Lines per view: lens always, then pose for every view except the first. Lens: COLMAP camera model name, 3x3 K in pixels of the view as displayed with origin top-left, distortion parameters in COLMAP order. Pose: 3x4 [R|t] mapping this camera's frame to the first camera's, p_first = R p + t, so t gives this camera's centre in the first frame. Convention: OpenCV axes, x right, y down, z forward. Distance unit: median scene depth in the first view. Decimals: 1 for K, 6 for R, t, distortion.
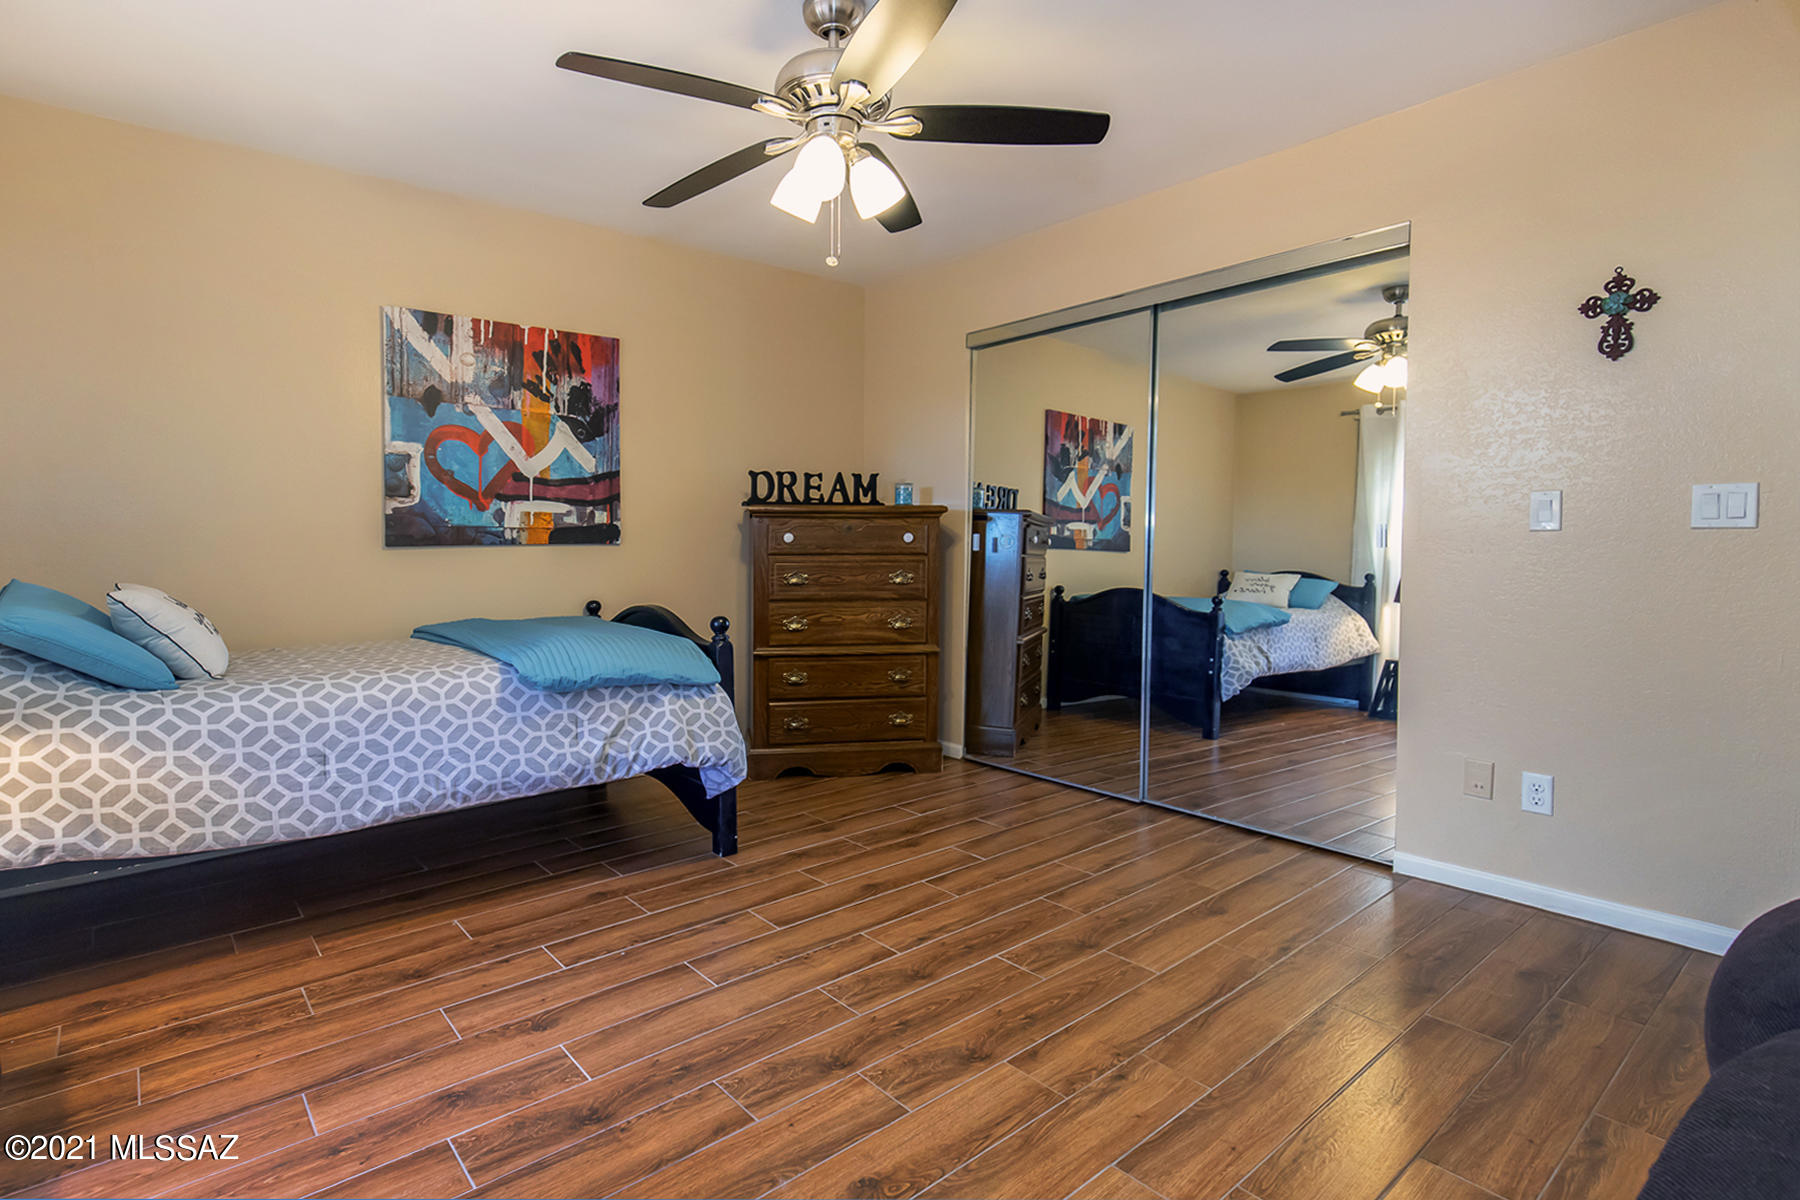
lens RADIAL K [[849.7, 0, 746.4], [0, 849.7, 560.3], [0, 0, 1]] dist [0.003588, 0.000188]
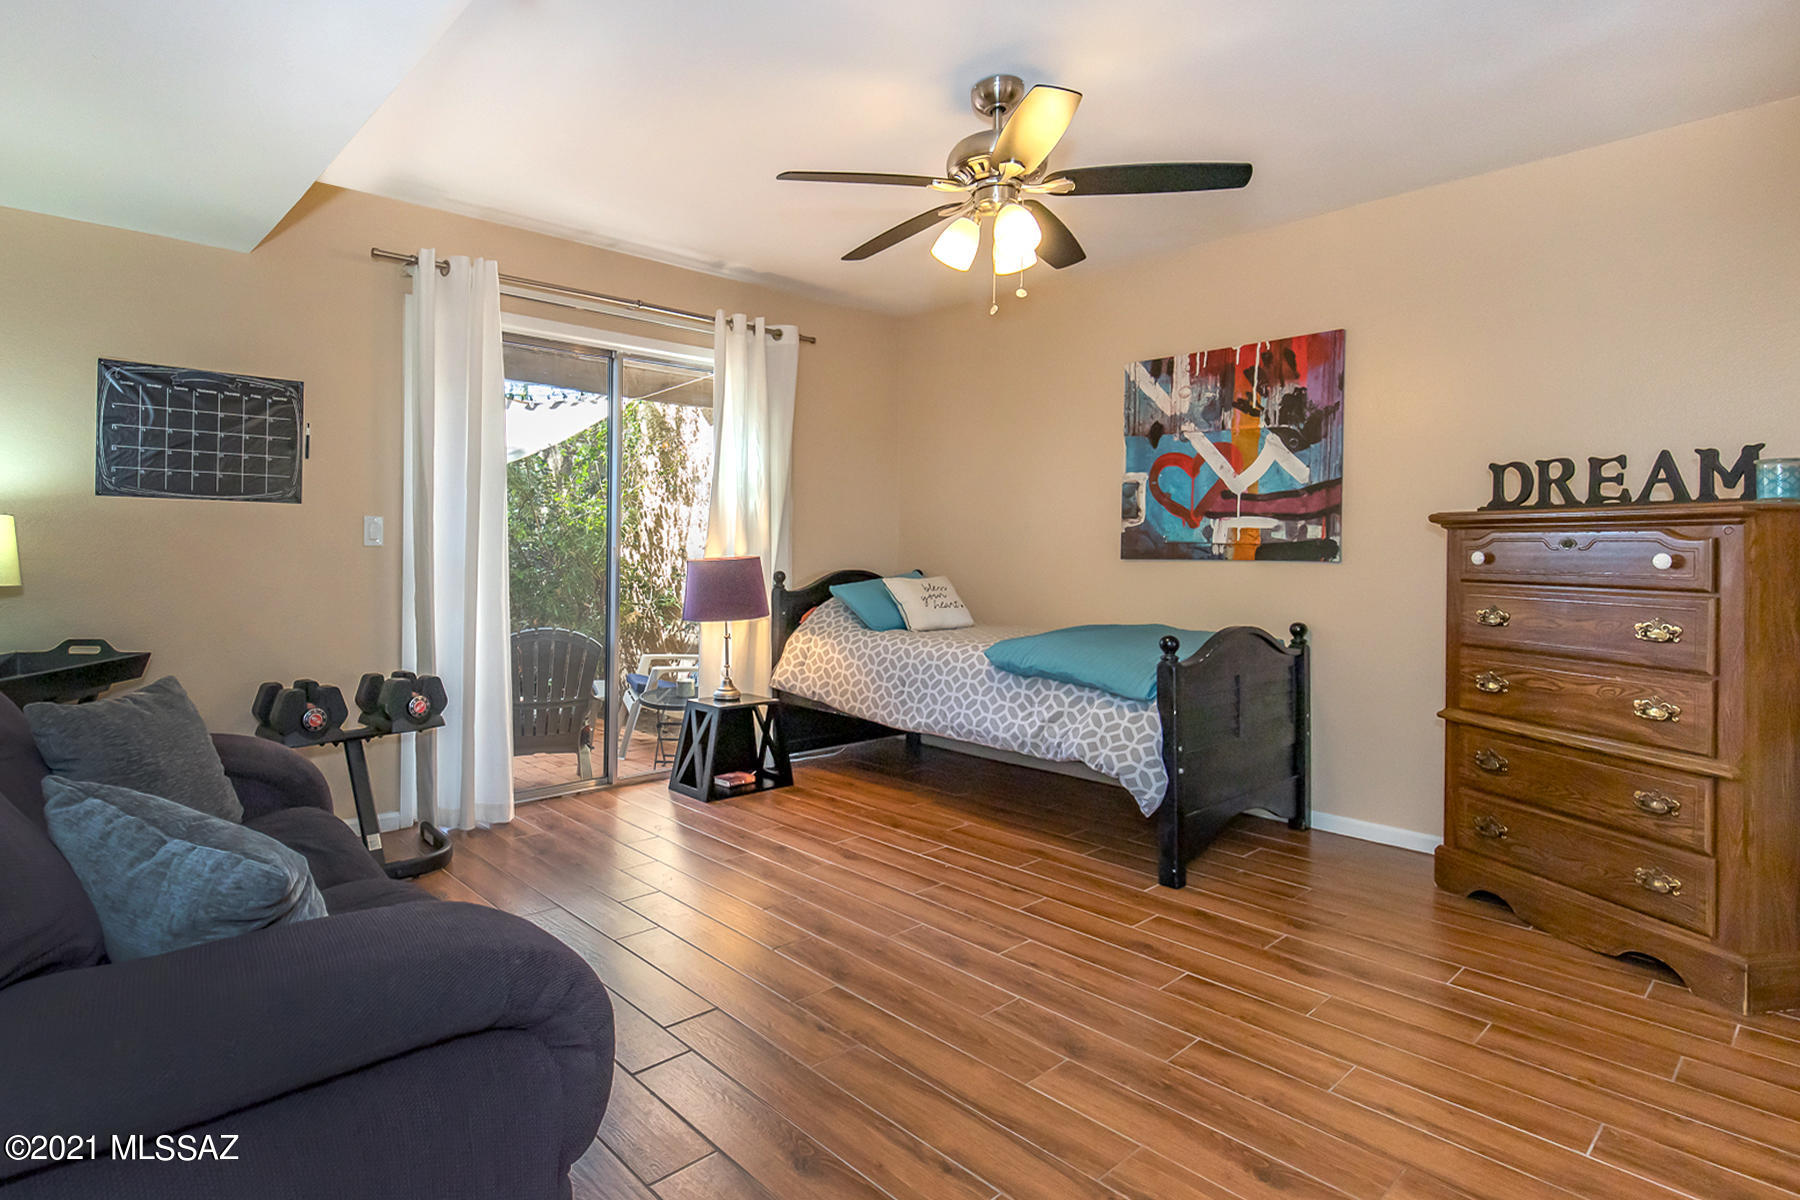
lens RADIAL K [[930.5, 0, 841.6], [0, 930.5, 534.2], [0, 0, 1]] dist [0.011697, 0.000084]
pose [[0.115228, -0.008741, -0.993301, 0.812500], [-0.034975, 0.999306, -0.012851, -0.019062], [0.992723, 0.036221, 0.114842, 0.412962]]
